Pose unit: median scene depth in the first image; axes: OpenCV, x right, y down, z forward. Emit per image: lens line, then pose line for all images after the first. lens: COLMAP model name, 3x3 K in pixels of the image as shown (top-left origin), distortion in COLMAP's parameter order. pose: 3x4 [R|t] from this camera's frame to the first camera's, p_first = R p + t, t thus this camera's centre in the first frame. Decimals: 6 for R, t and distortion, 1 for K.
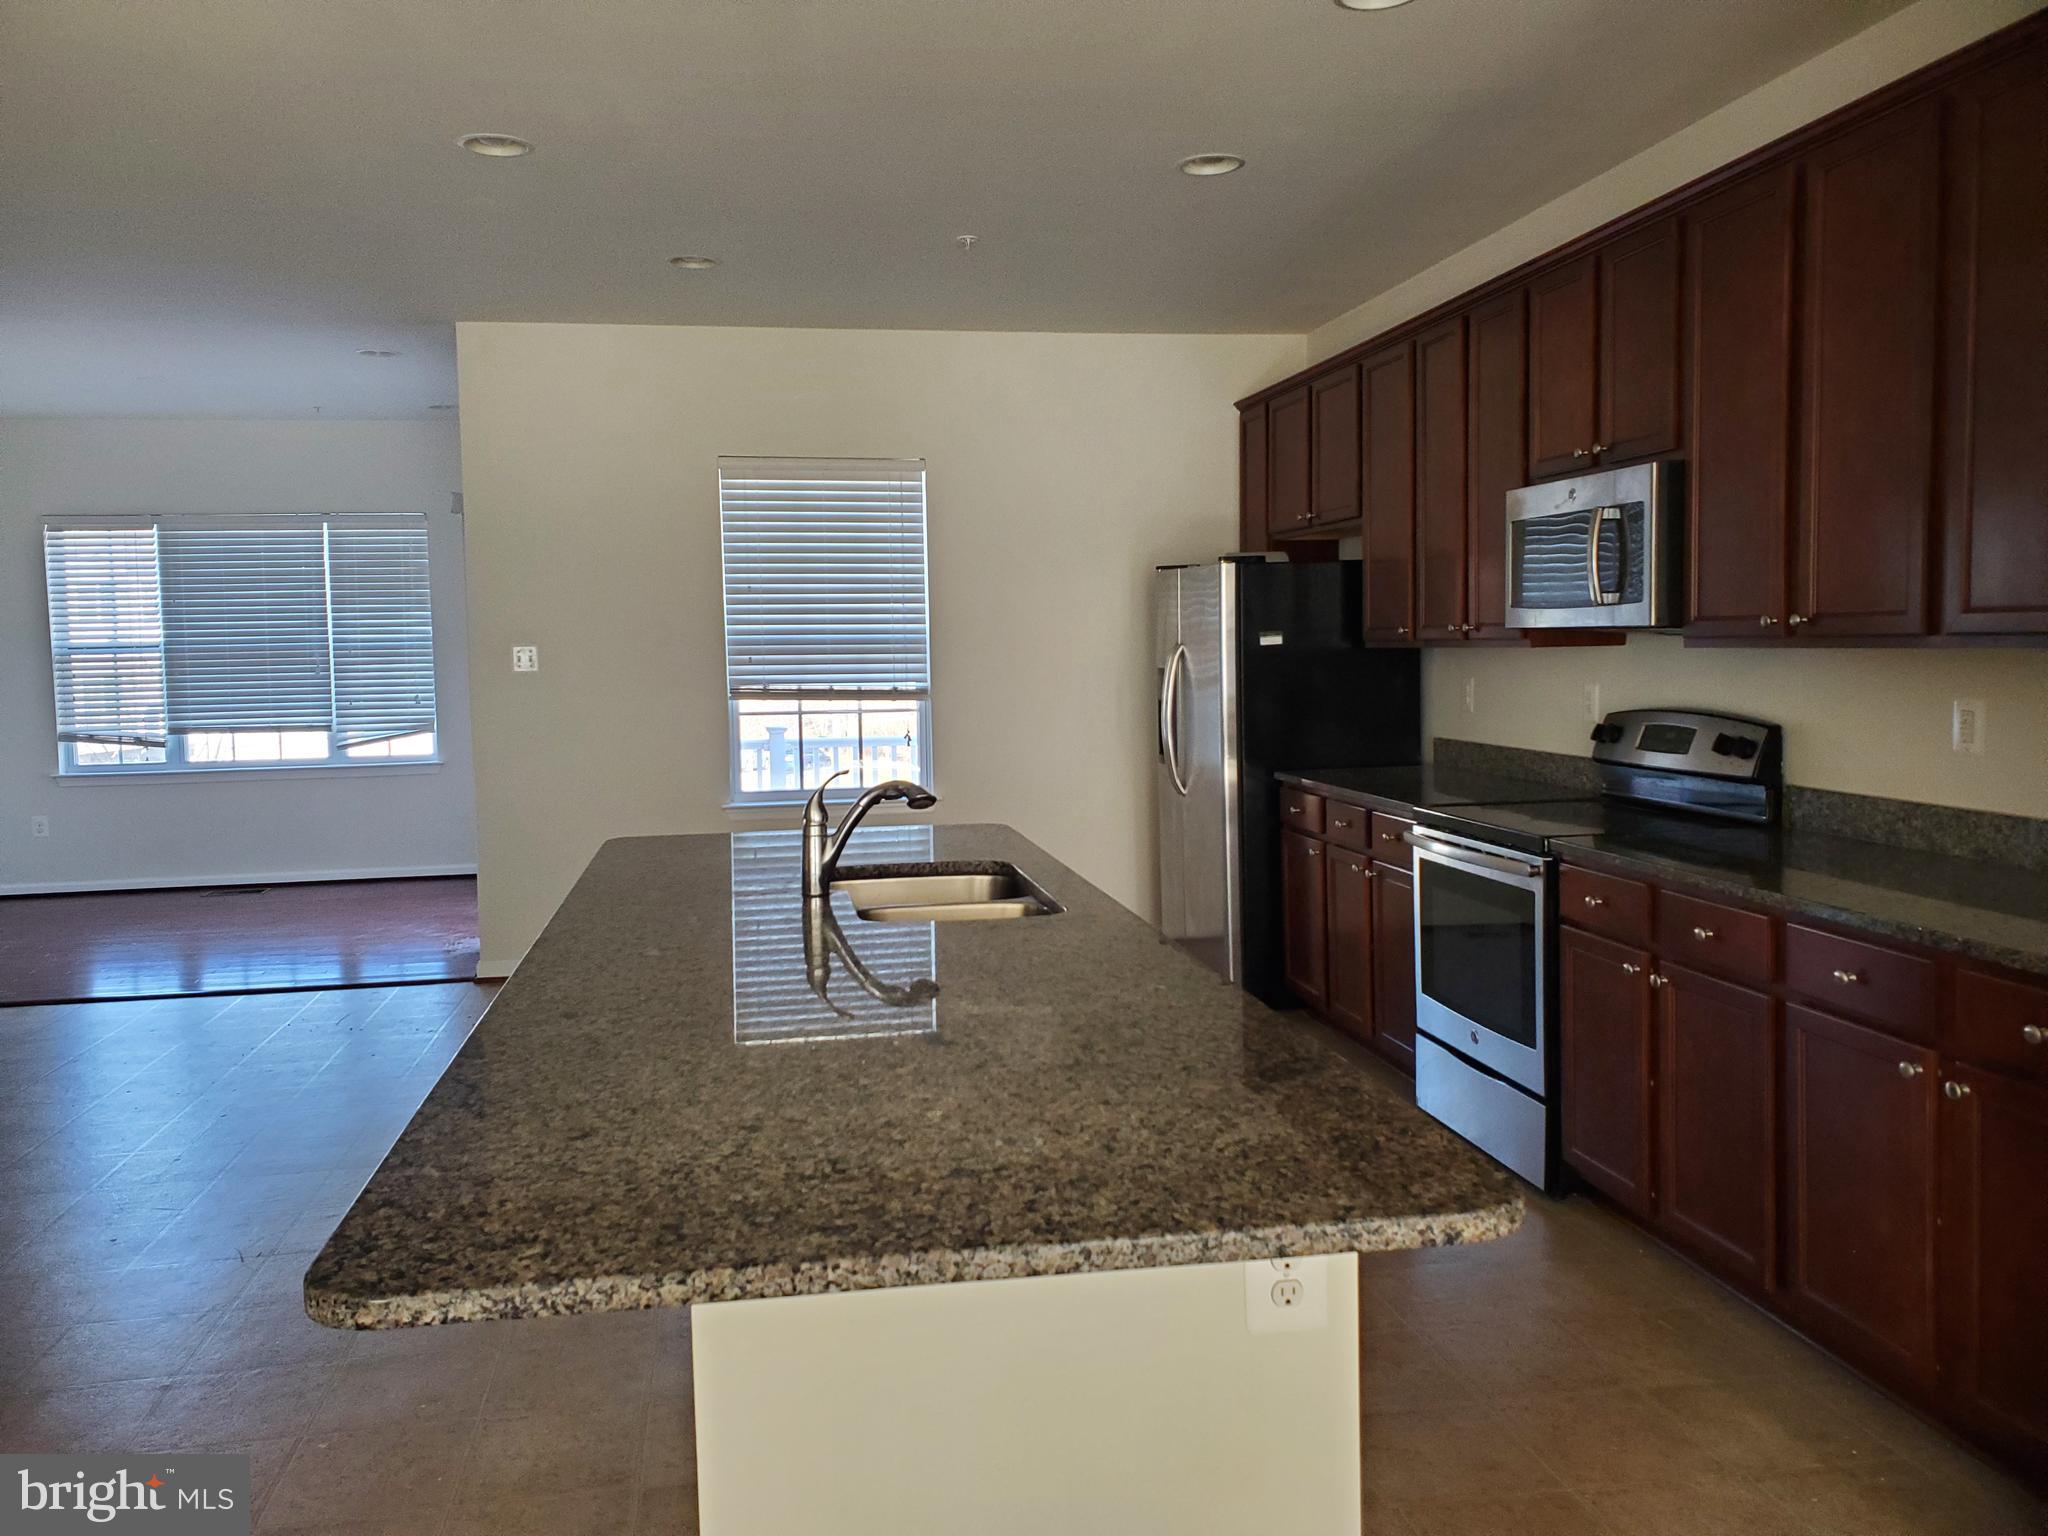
lens RADIAL K [[1606.1, 0, 1024.0], [0, 1606.1, 768.0], [0, 0, 1]] dist [0.018736, -0.009574]
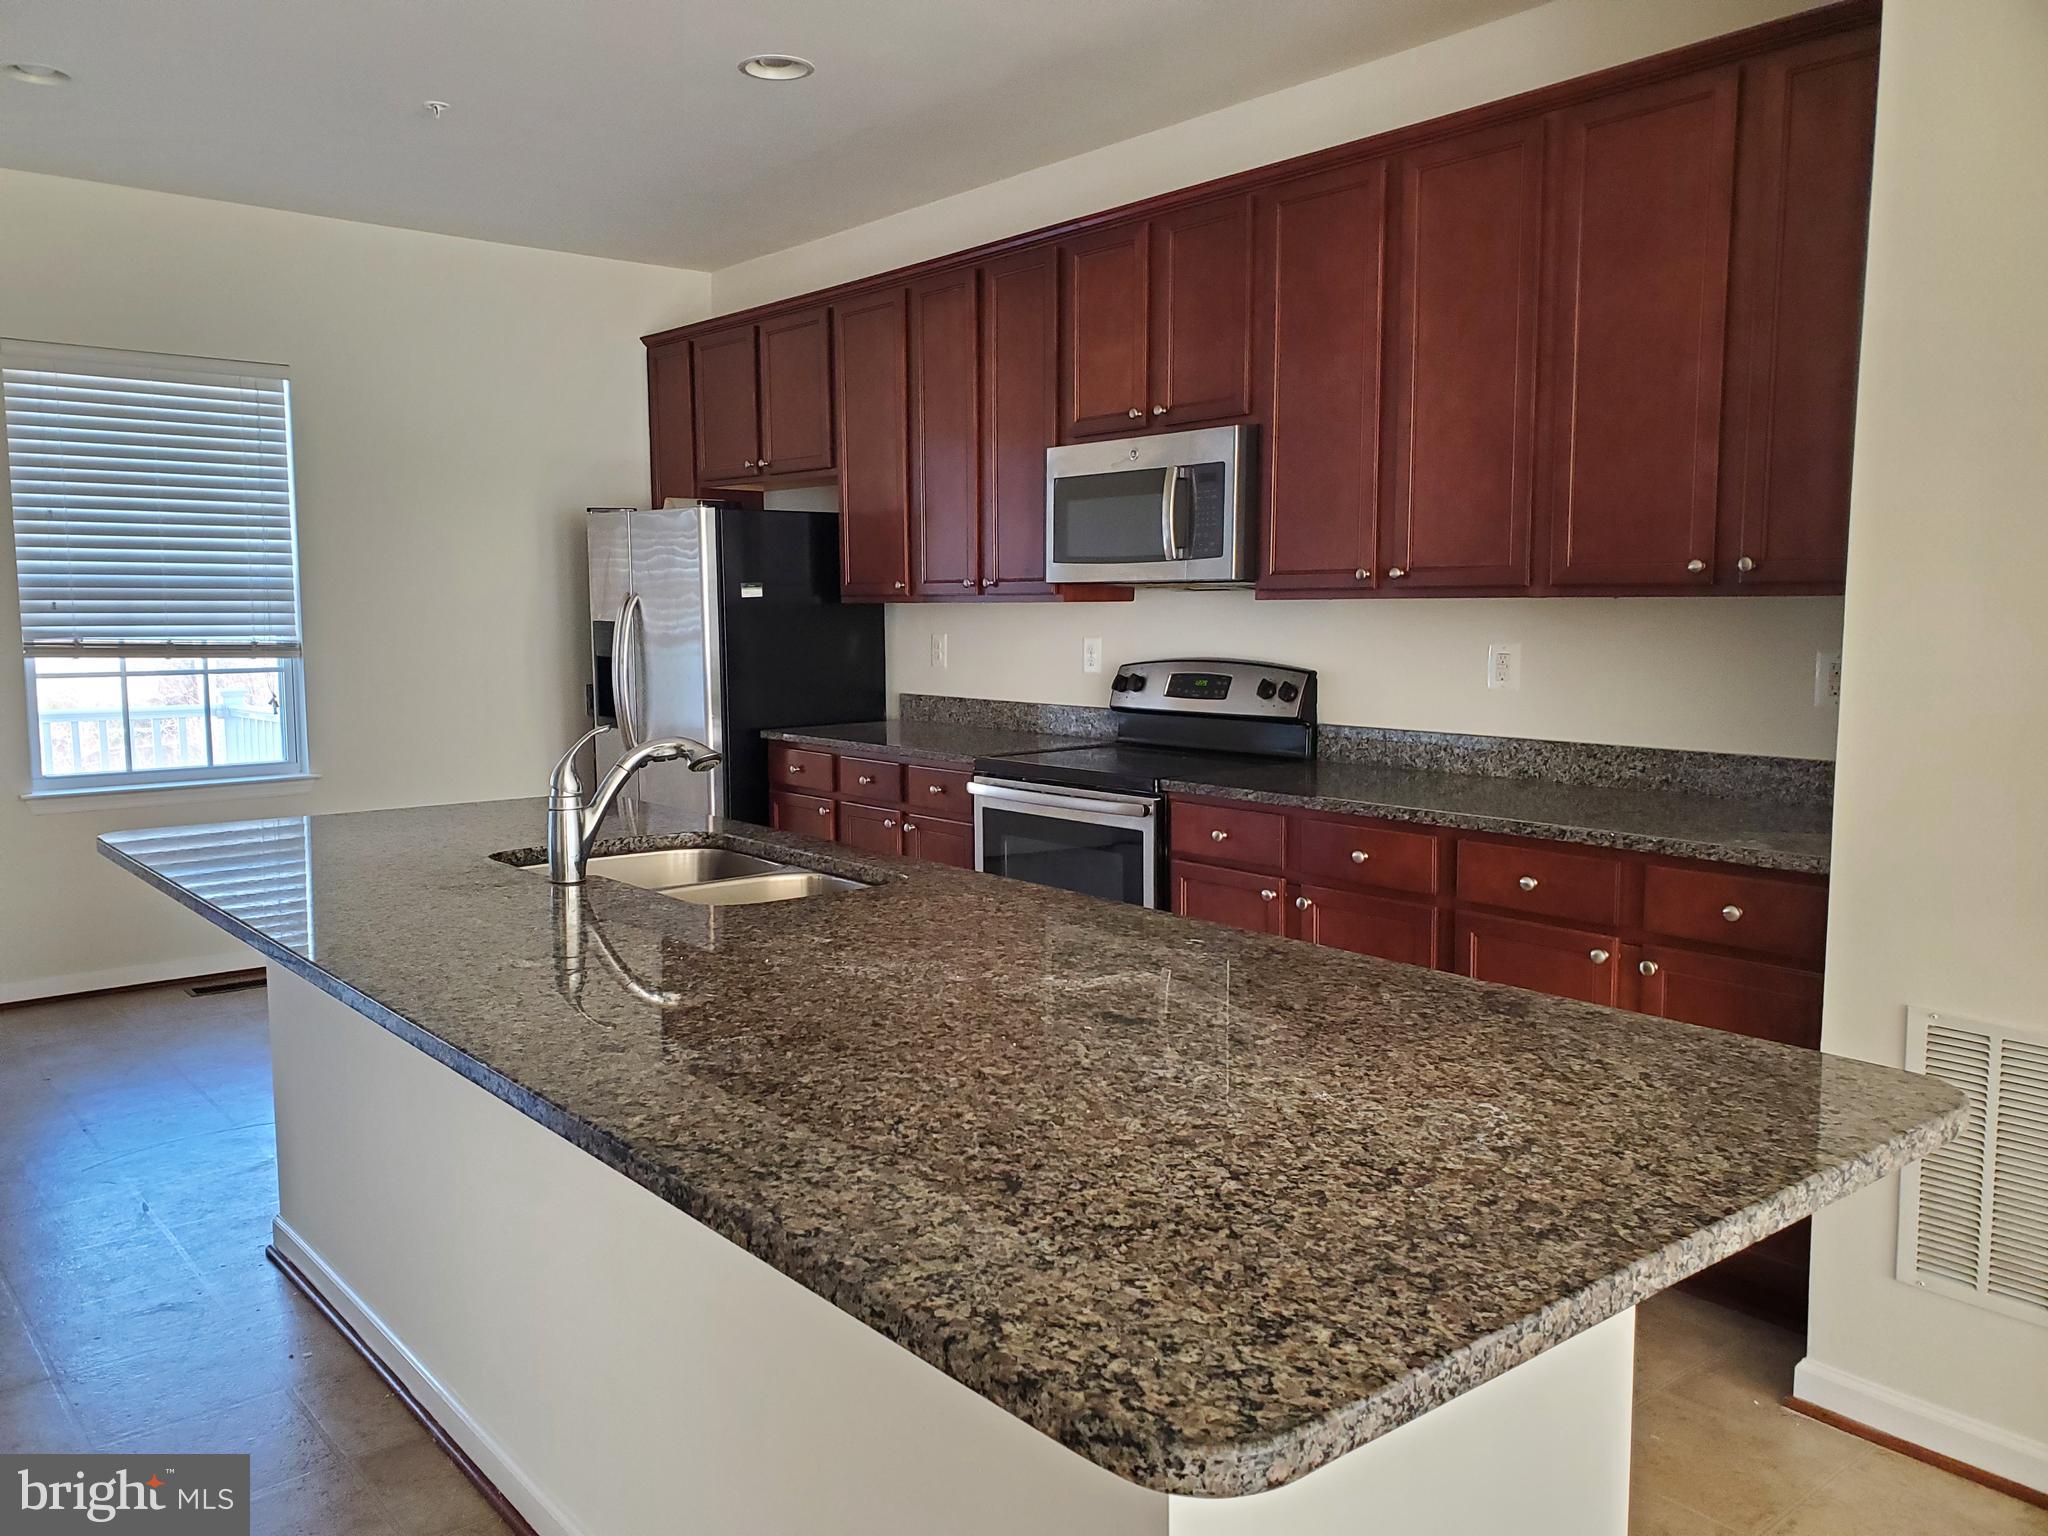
lens RADIAL K [[1586.7, 0, 1024.0], [0, 1586.7, 768.0], [0, 0, 1]] dist [0.104749, -0.149934]
pose [[0.860236, -0.039575, 0.508359, -0.273116], [0.029006, 0.999167, 0.028701, 0.003523], [-0.509071, -0.009944, 0.860667, 0.146279]]
